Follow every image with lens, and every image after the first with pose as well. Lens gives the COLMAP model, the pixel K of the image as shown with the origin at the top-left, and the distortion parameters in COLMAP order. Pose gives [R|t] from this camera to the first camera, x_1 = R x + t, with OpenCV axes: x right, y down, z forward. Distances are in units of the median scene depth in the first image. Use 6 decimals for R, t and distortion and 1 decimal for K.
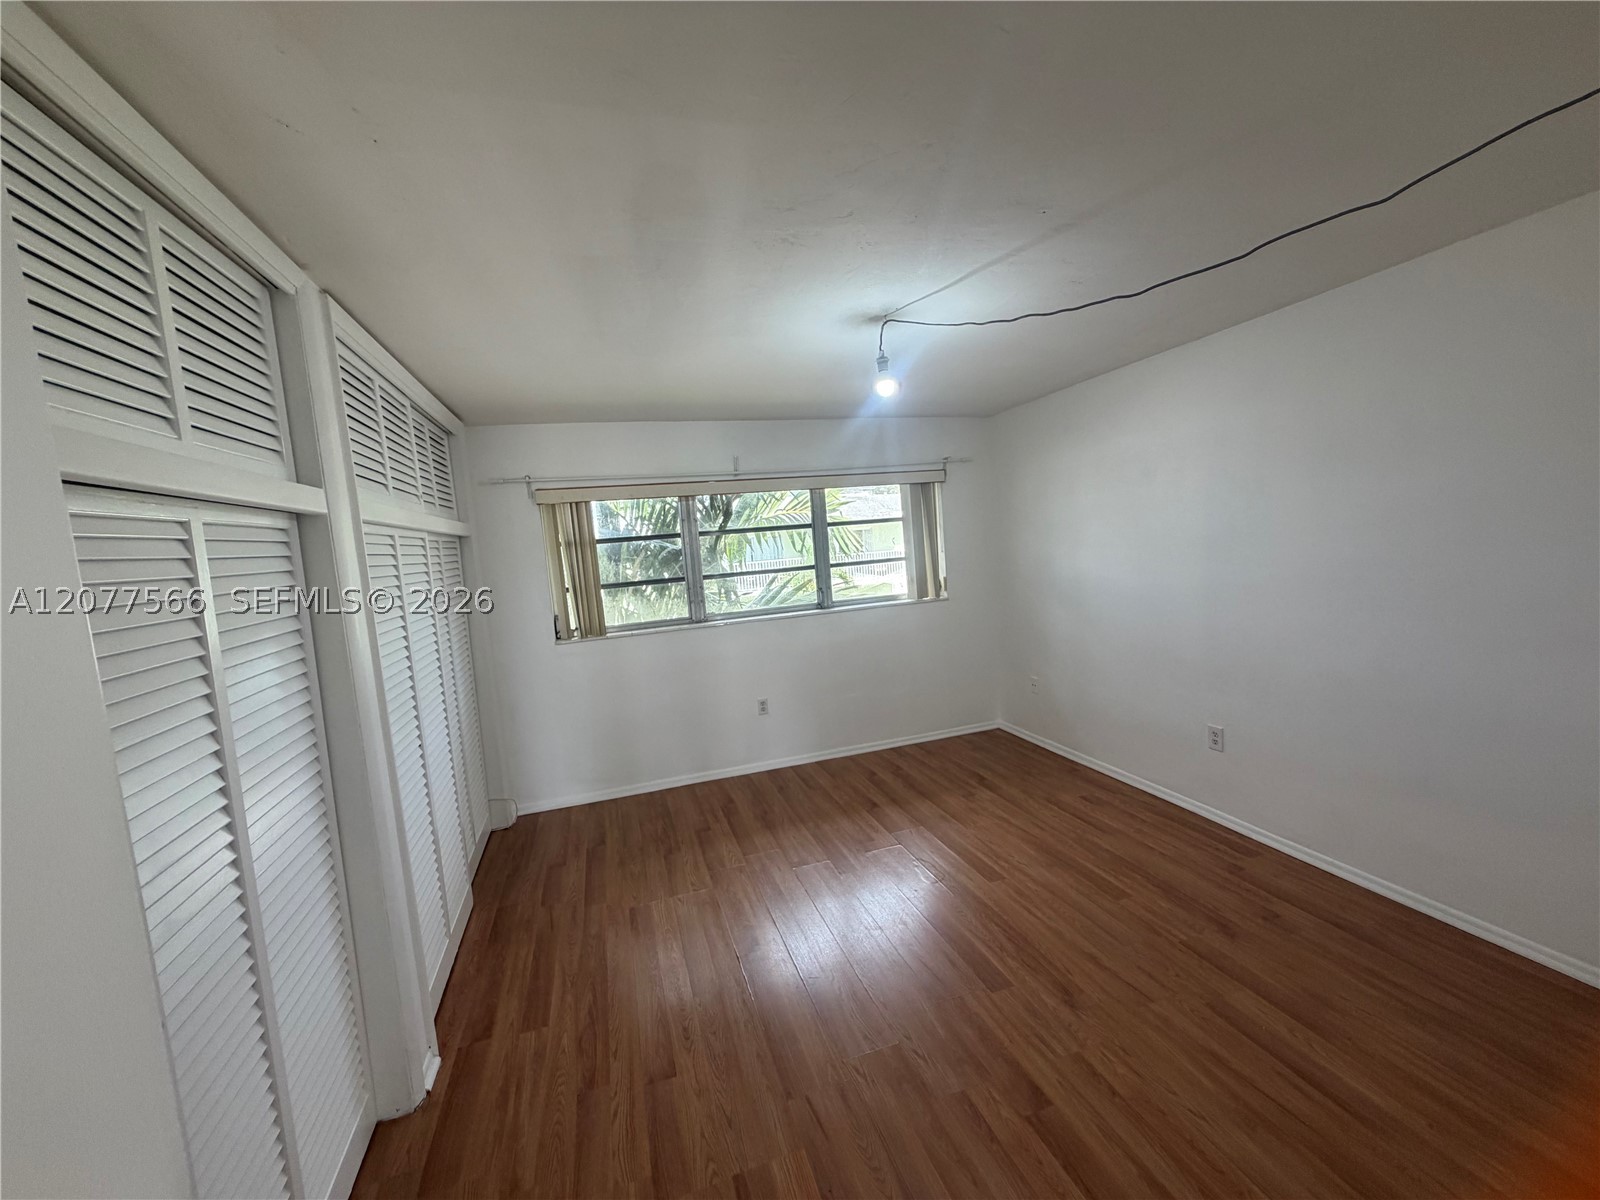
lens RADIAL K [[638.0, 0, 795.6], [0, 638.0, 602.5], [0, 0, 1]] dist [0.000460, 0.000418]
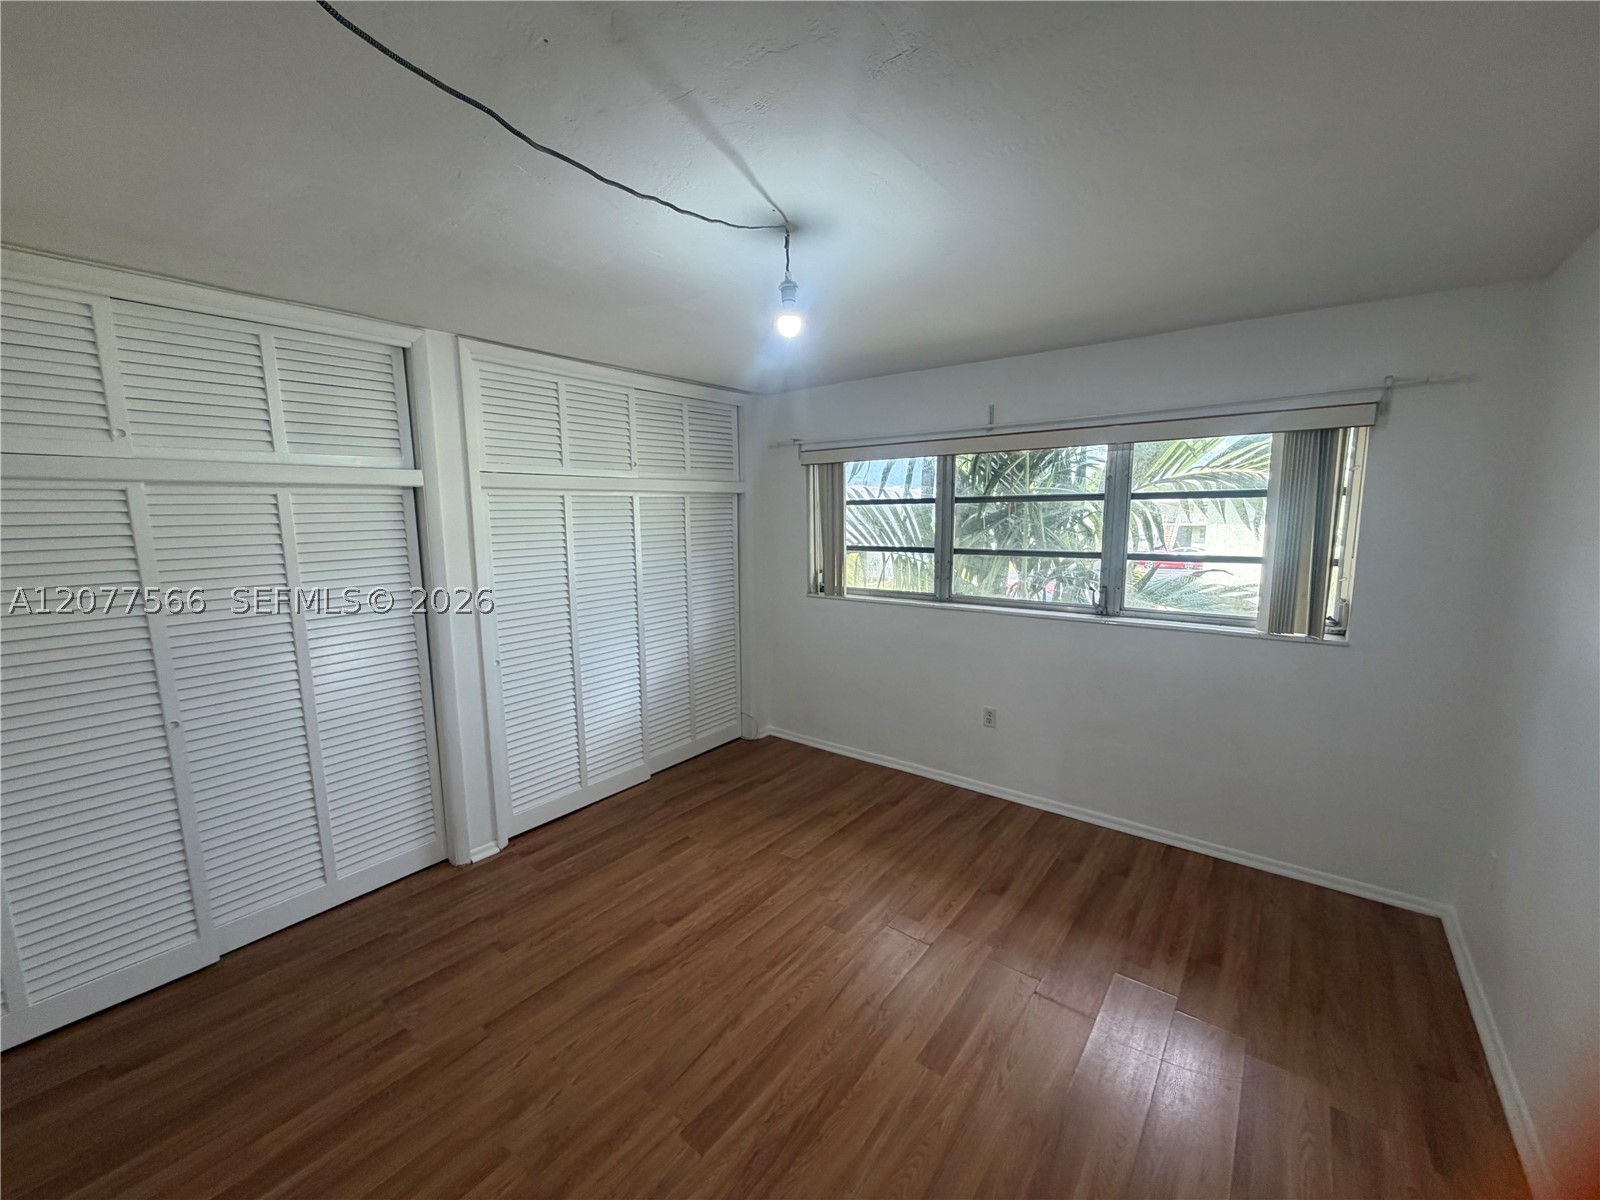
lens RADIAL K [[638.0, 0, 795.6], [0, 638.0, 602.5], [0, 0, 1]] dist [0.000460, 0.000418]
pose [[0.565768, 0.187046, -0.803070, 0.461786], [-0.112256, 0.982336, 0.149714, -0.079774], [0.816888, 0.005445, 0.576771, 0.345989]]
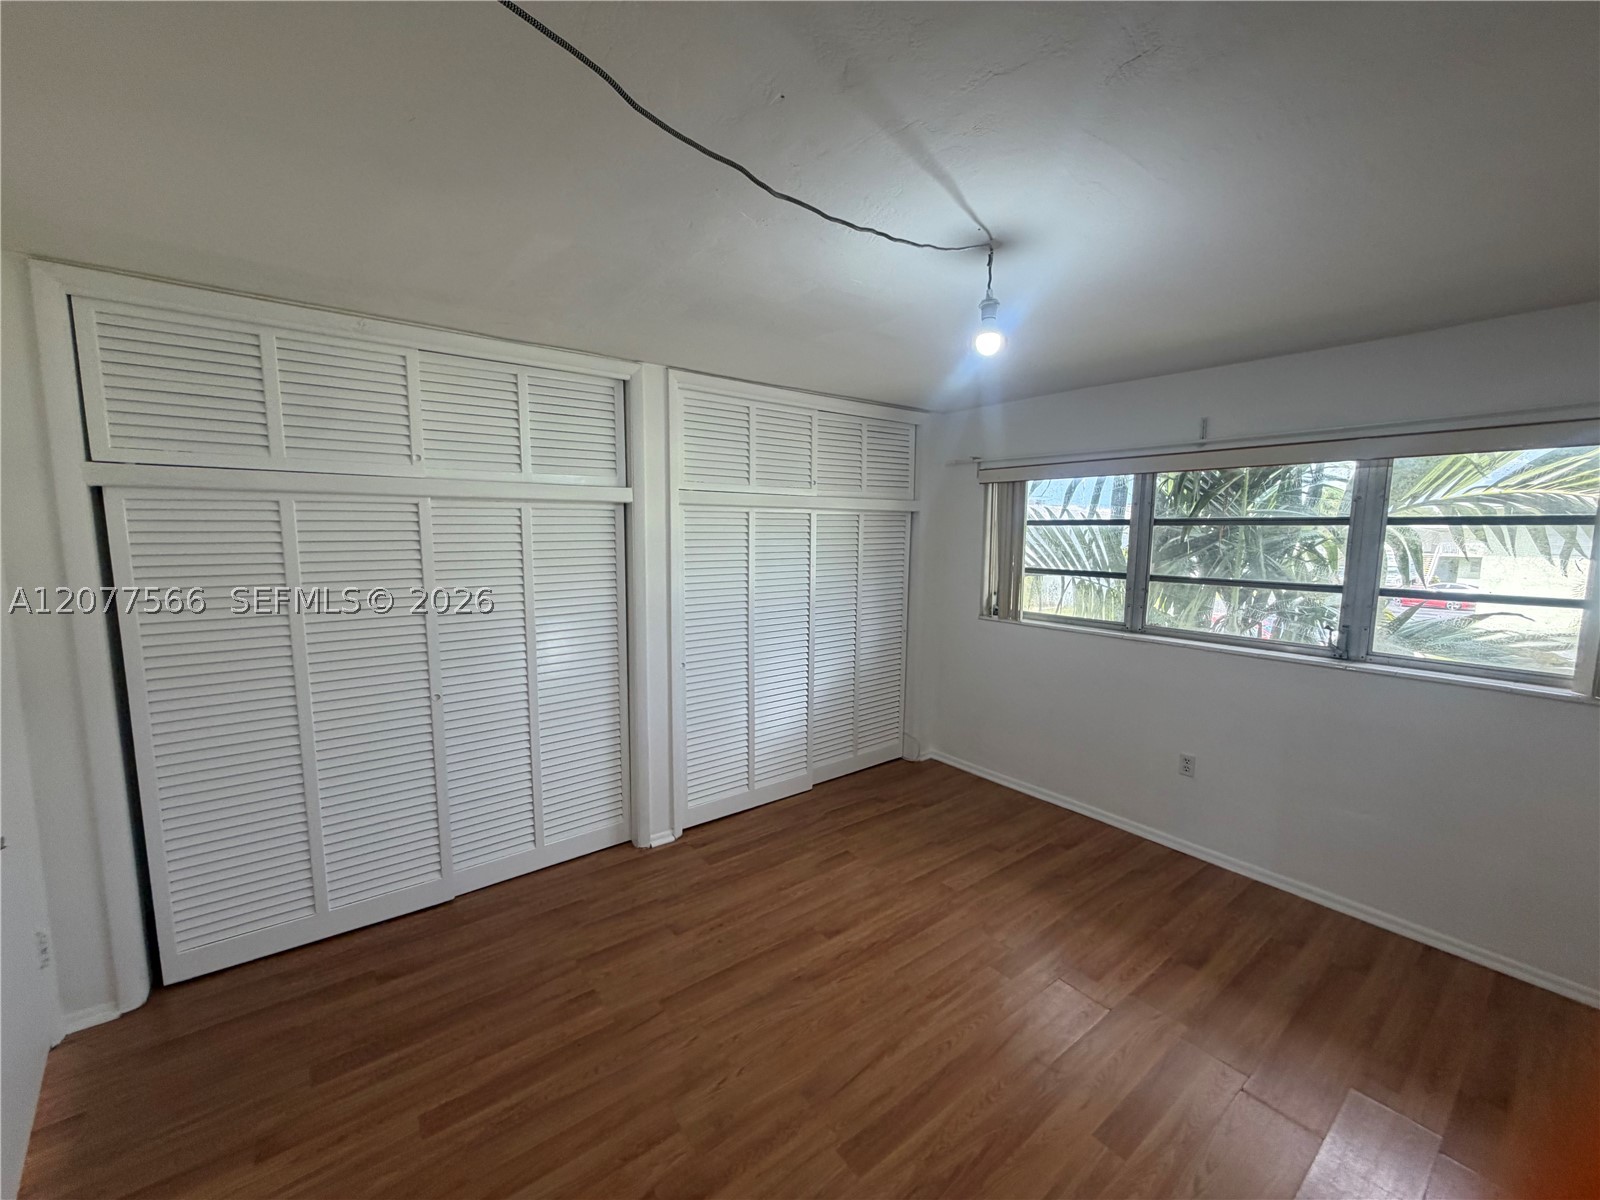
lens RADIAL K [[638.0, 0, 795.6], [0, 638.0, 602.5], [0, 0, 1]] dist [0.000460, 0.000418]
pose [[0.342346, 0.187239, -0.920728, 0.457061], [-0.124922, 0.980313, 0.152908, -0.078645], [0.931232, 0.062672, 0.358997, 0.329903]]
